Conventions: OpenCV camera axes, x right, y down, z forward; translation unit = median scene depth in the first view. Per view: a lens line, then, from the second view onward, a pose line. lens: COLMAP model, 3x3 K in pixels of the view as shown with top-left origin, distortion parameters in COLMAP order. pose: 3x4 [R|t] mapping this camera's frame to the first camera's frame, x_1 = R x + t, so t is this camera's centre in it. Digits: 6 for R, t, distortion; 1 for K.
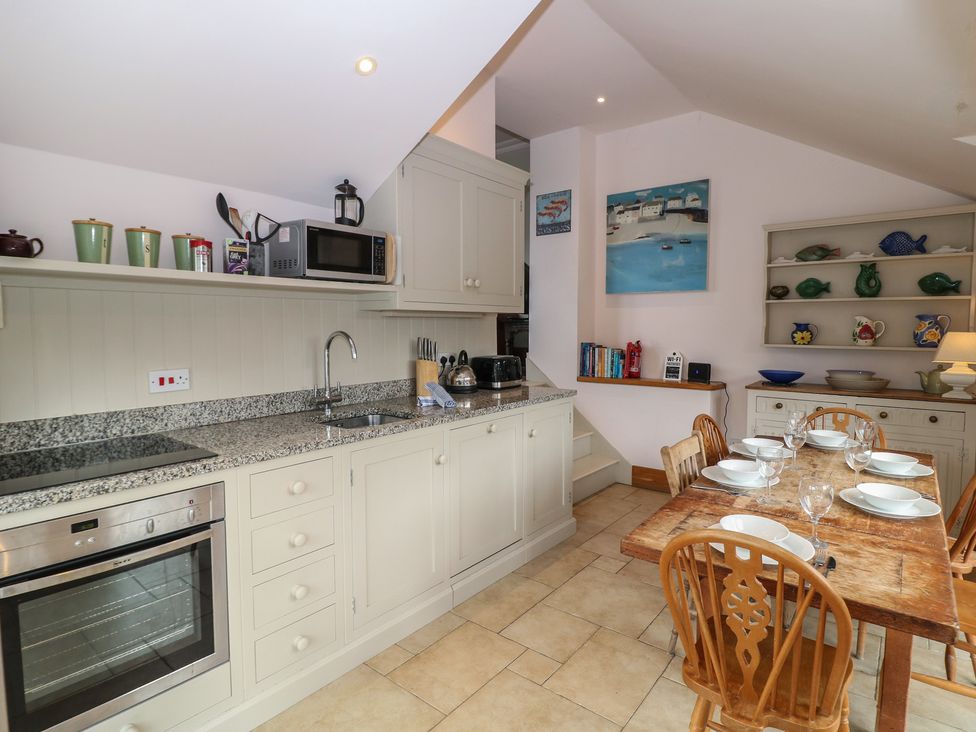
lens RADIAL K [[530.3, 0, 494.2], [0, 530.3, 355.4], [0, 0, 1]] dist [-0.000067, -0.015702]
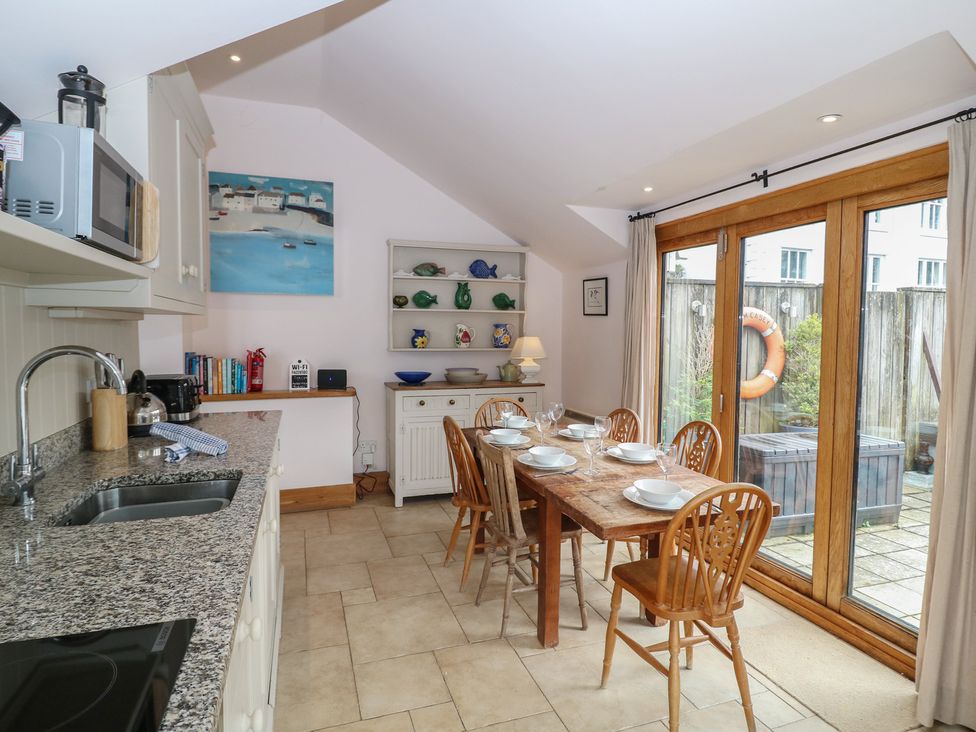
lens RADIAL K [[549.5, 0, 494.3], [0, 549.5, 356.0], [0, 0, 1]] dist [0.002315, -0.016197]
pose [[0.533489, -0.037432, 0.844978, -0.361135], [0.041138, 0.998986, 0.018282, -0.019514], [-0.844806, 0.025007, 0.534488, 0.240254]]
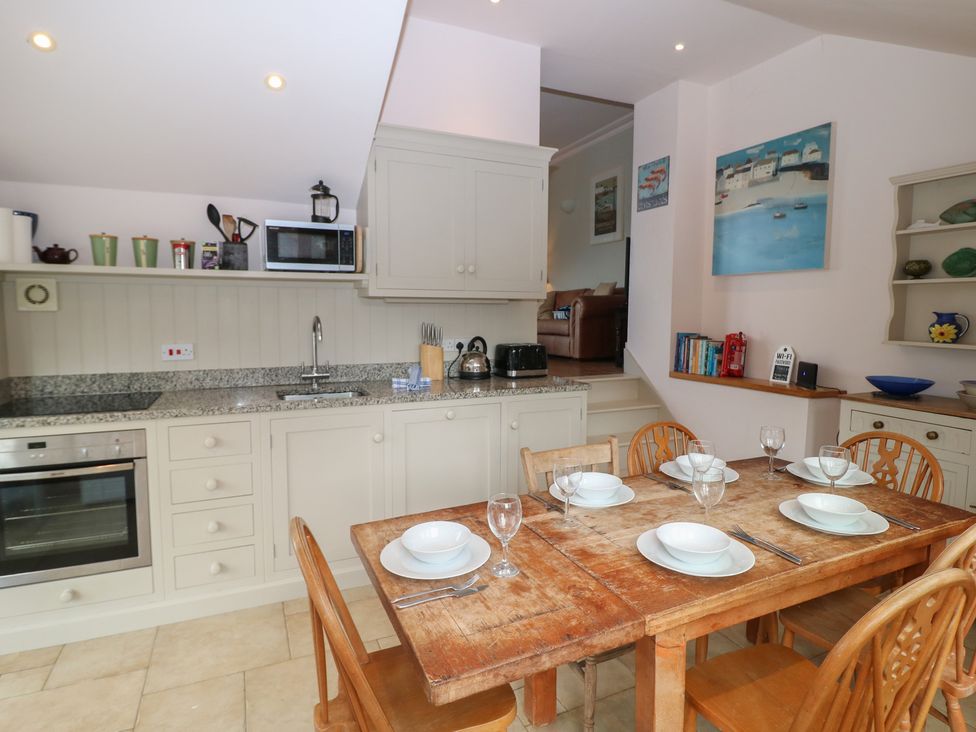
lens RADIAL K [[549.5, 0, 494.3], [0, 549.5, 356.0], [0, 0, 1]] dist [0.002315, -0.016197]
pose [[0.890580, 0.044646, -0.452630, 0.399822], [-0.032998, 0.998890, 0.033602, -0.008085], [0.453628, -0.014990, 0.891065, 0.083481]]
